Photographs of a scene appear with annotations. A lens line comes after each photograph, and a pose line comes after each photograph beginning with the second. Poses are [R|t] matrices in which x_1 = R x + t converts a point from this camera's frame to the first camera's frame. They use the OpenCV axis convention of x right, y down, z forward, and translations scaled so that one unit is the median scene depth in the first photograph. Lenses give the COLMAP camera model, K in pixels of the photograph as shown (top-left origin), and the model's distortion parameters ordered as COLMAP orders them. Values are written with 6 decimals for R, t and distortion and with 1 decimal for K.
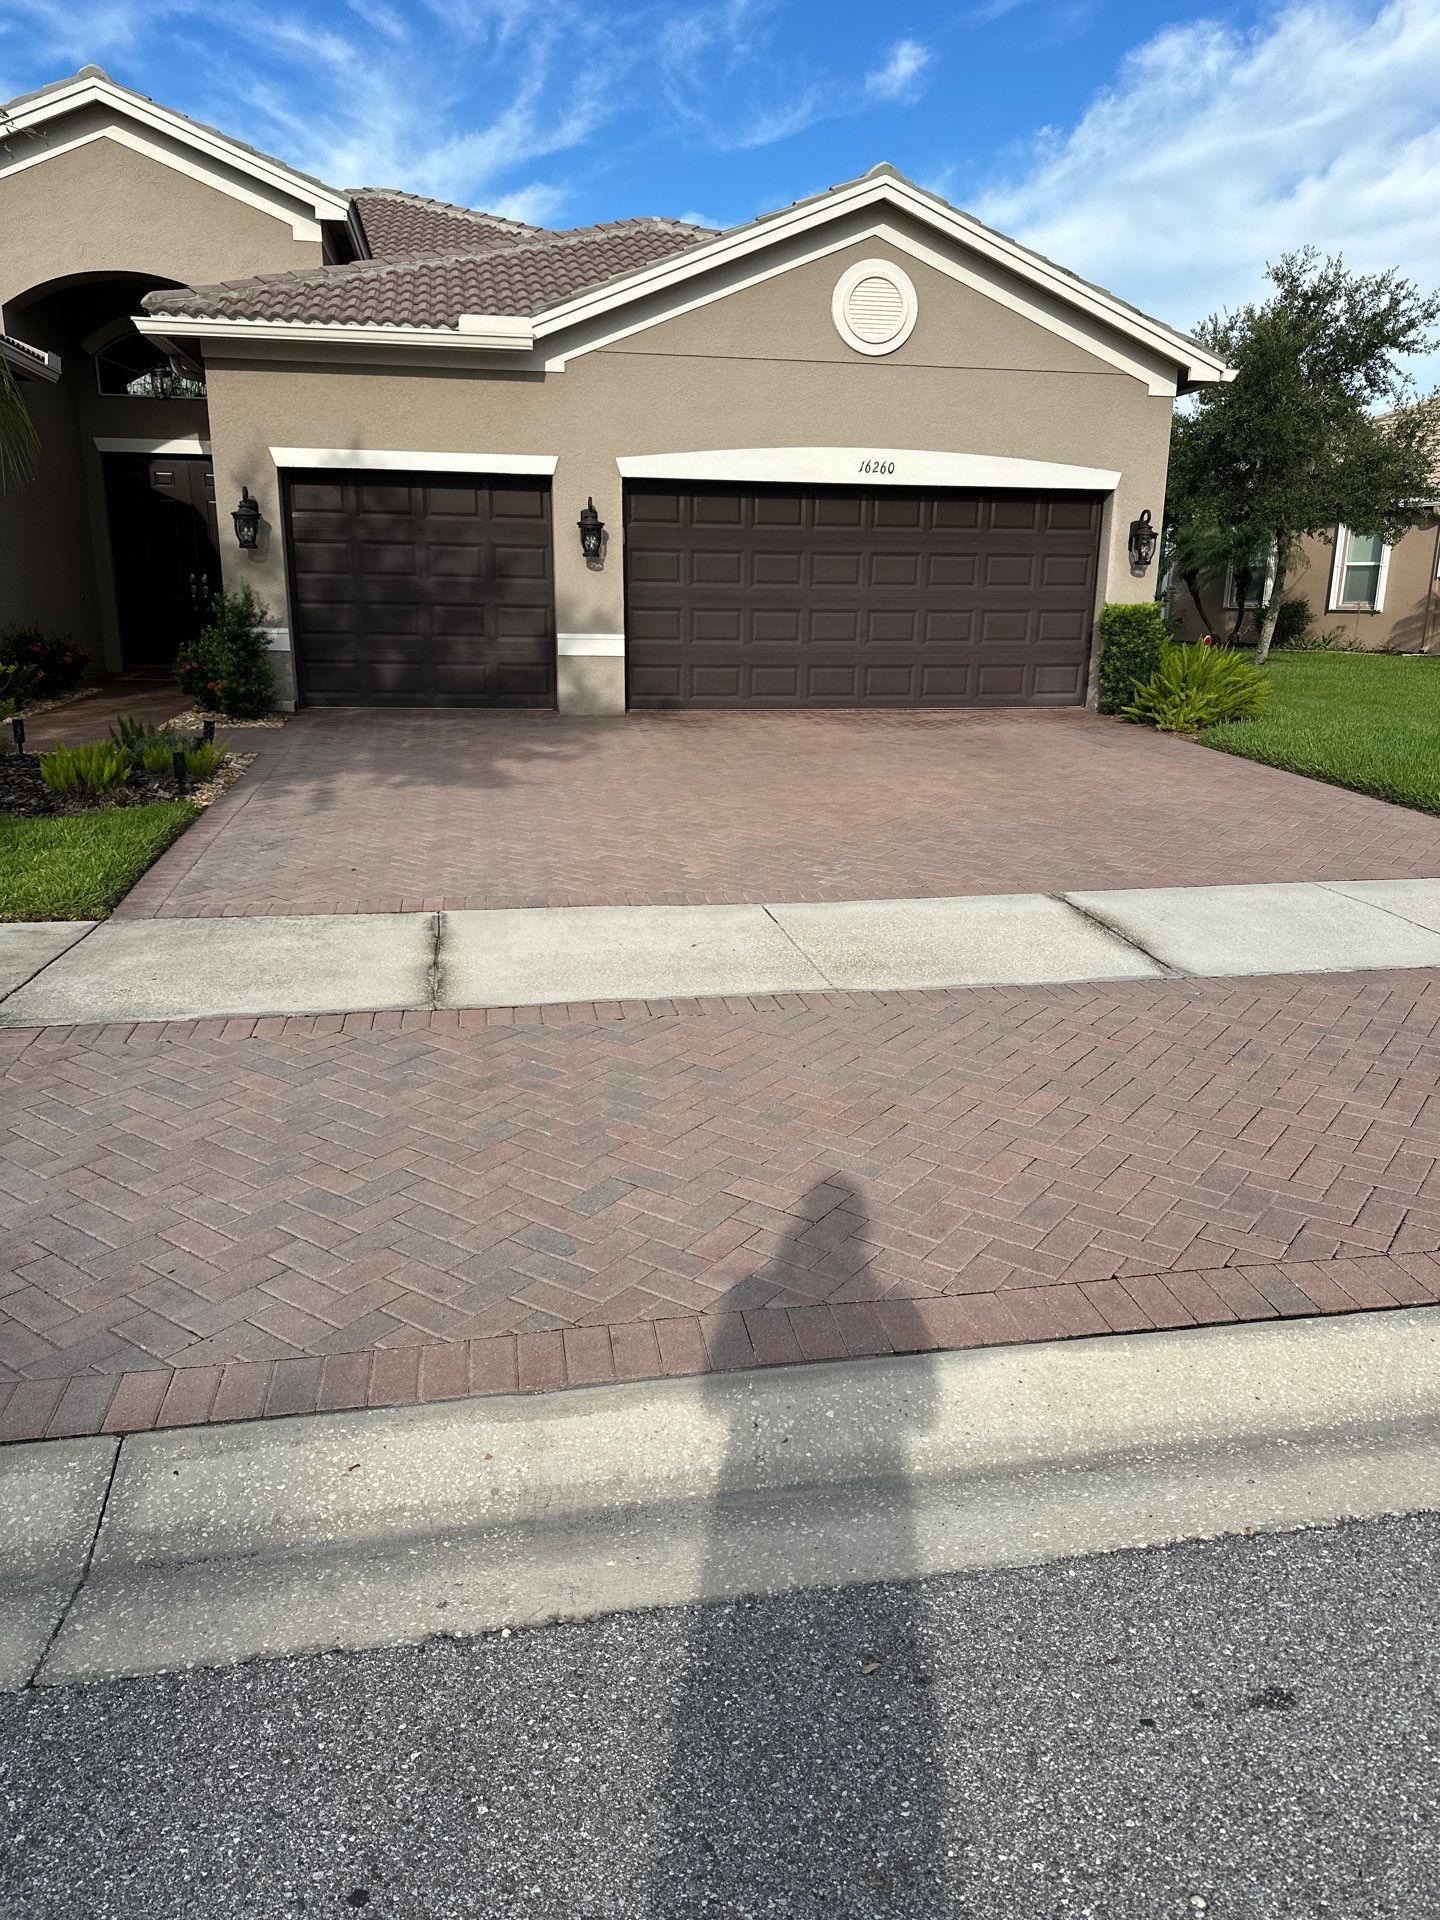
lens RADIAL K [[1415.0, 0, 744.7], [0, 1415.0, 960.6], [0, 0, 1]] dist [0.006296, -0.002473]
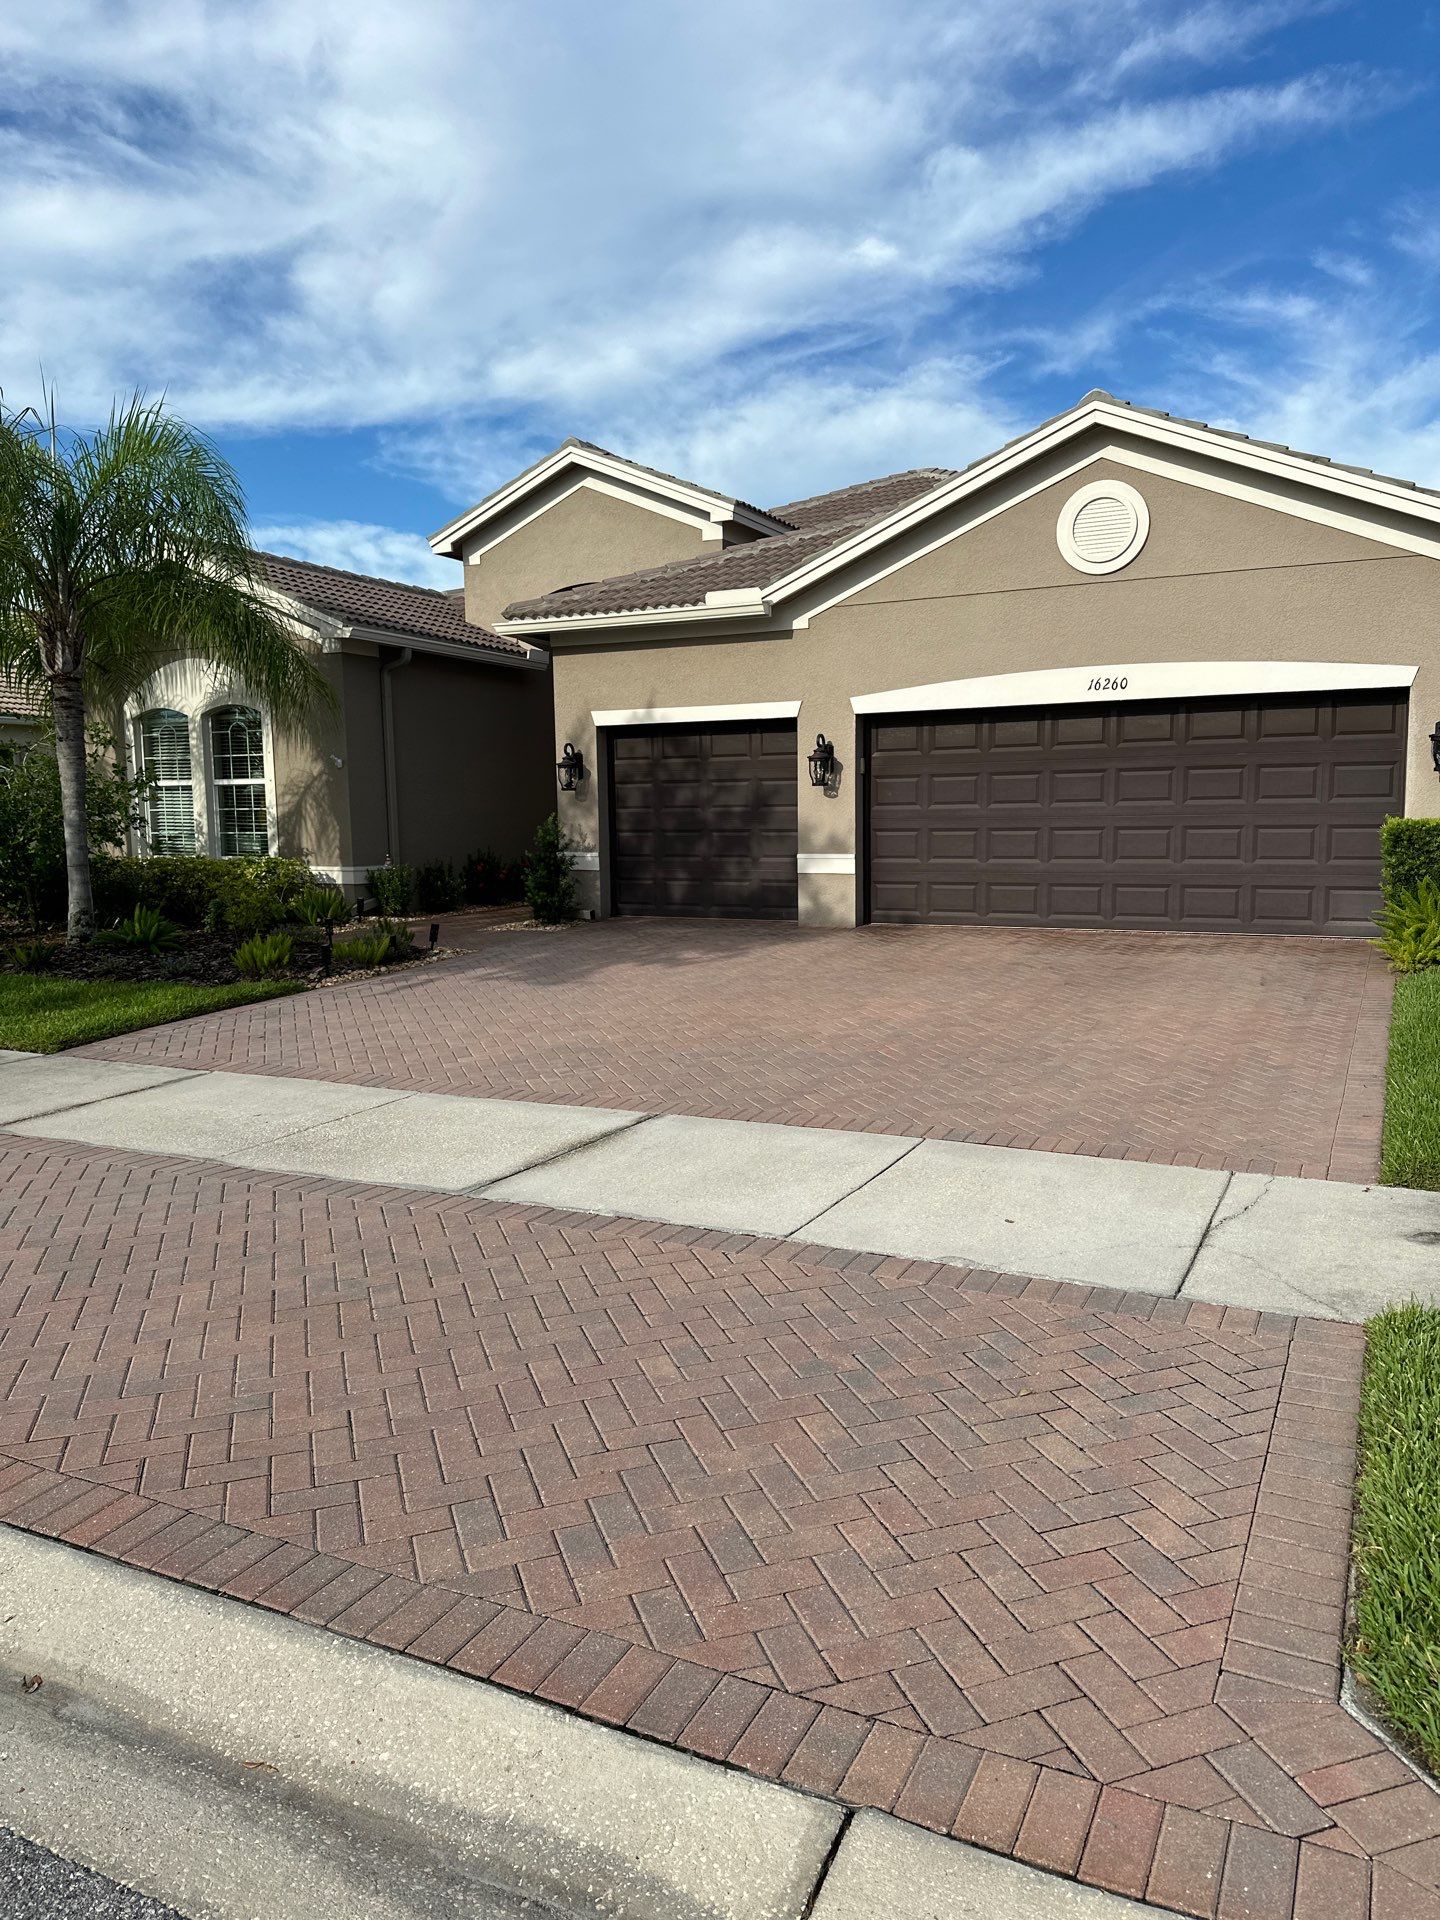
lens RADIAL K [[1379.8, 0, 743.8], [0, 1379.8, 963.7], [0, 0, 1]] dist [0.045718, -0.056573]
pose [[0.801965, 0.041620, -0.595919, 0.470474], [-0.126002, 0.986912, -0.100641, -0.034469], [0.583931, 0.155798, 0.796713, 0.134155]]
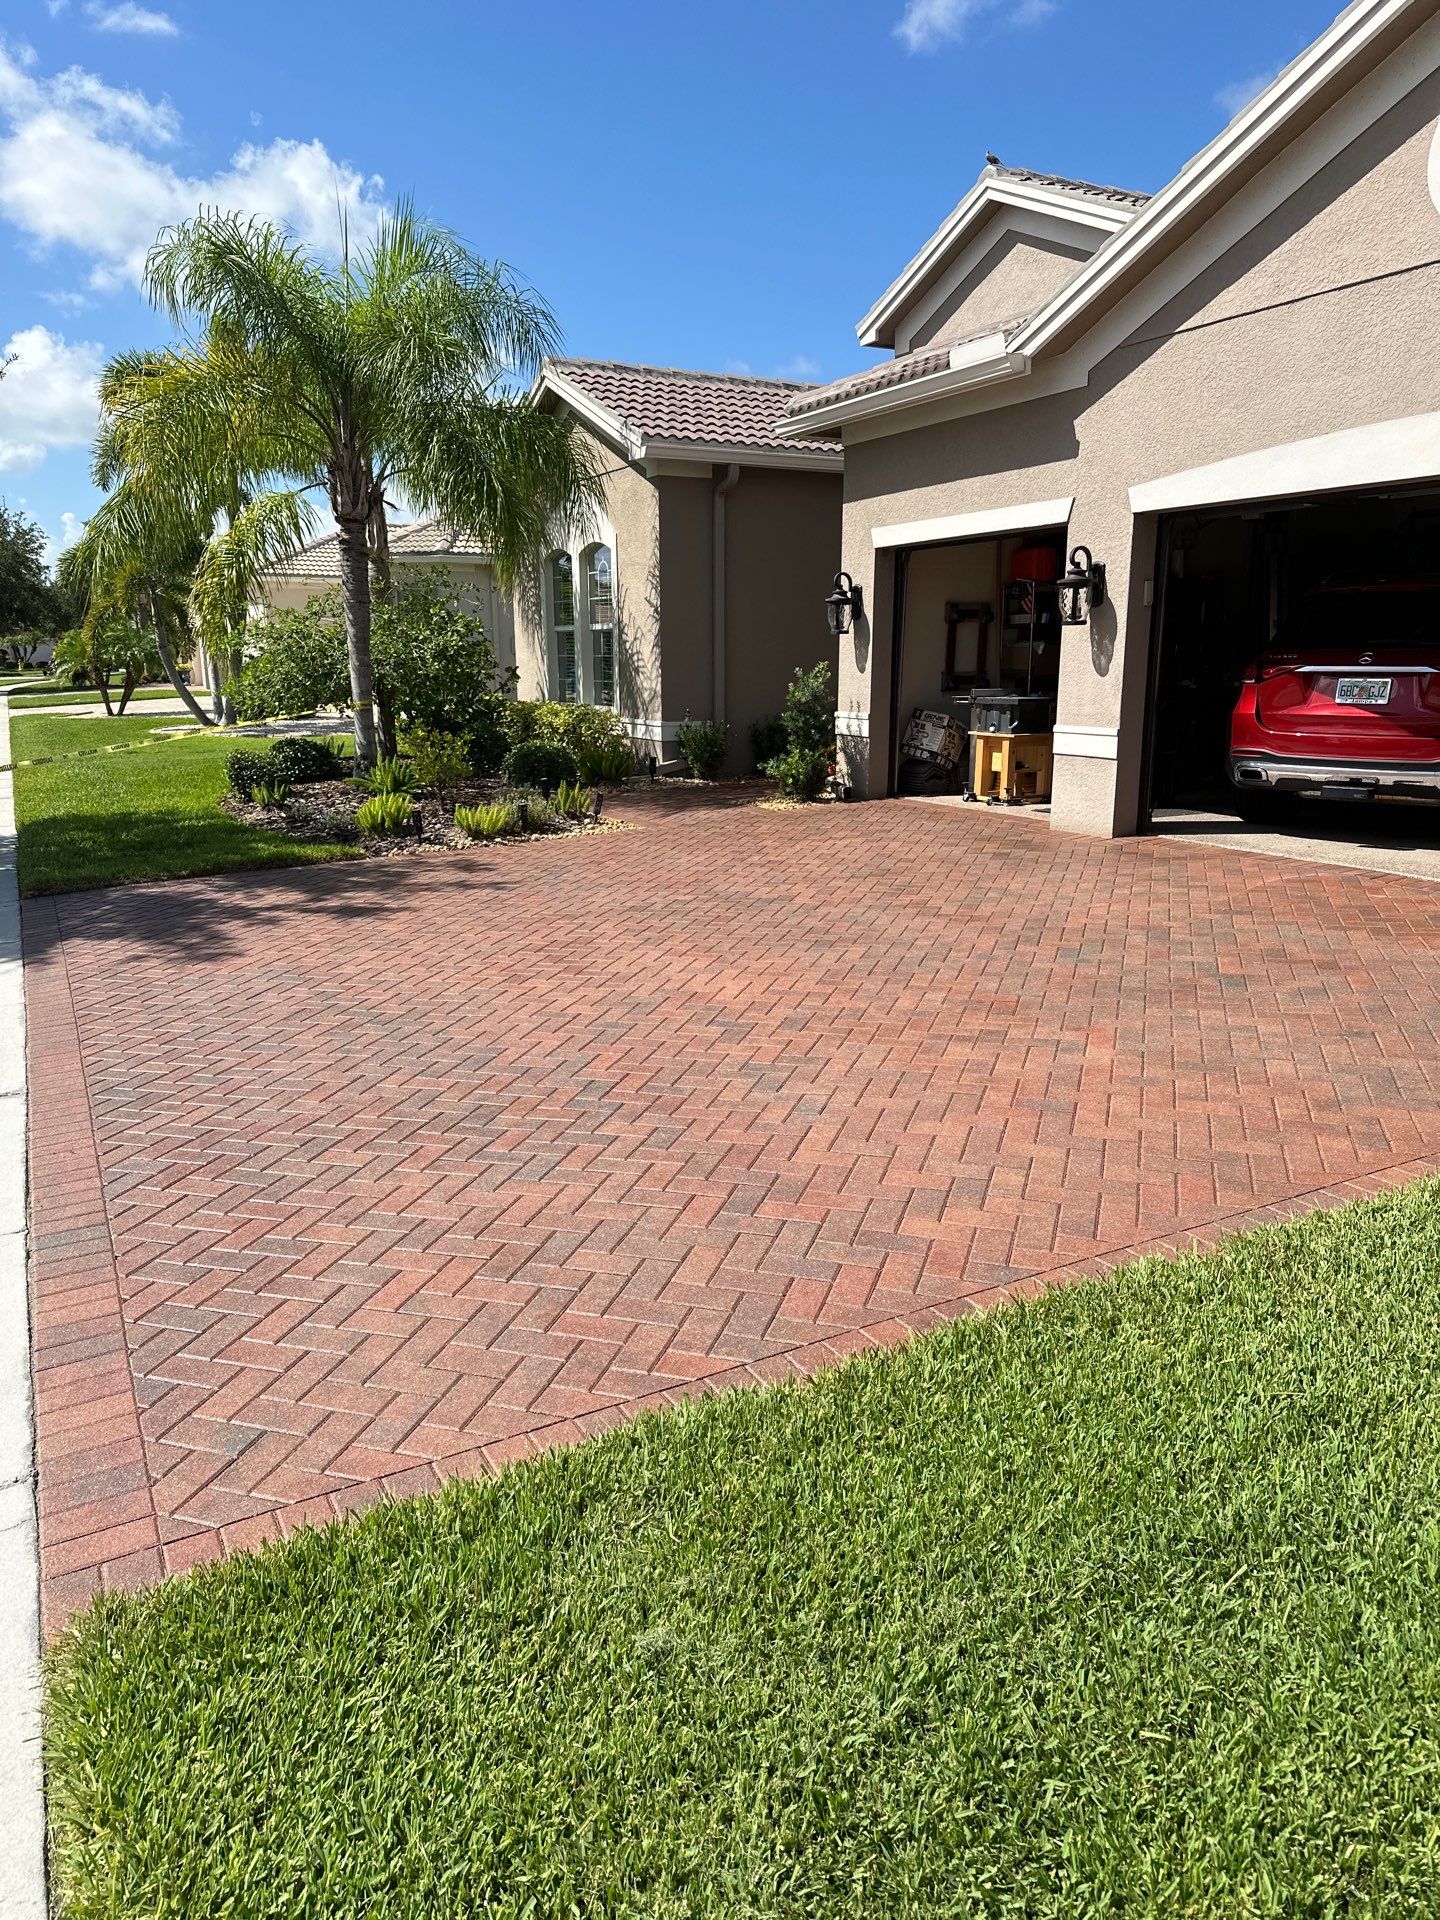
lens RADIAL K [[1379.8, 0, 730.8], [0, 1379.8, 956.6], [0, 0, 1]] dist [0.045718, -0.056573]
pose [[0.287052, 0.188088, -0.939268, 0.543671], [-0.233046, 0.964786, 0.121977, -0.159756], [0.929134, 0.183879, 0.320777, 0.611461]]
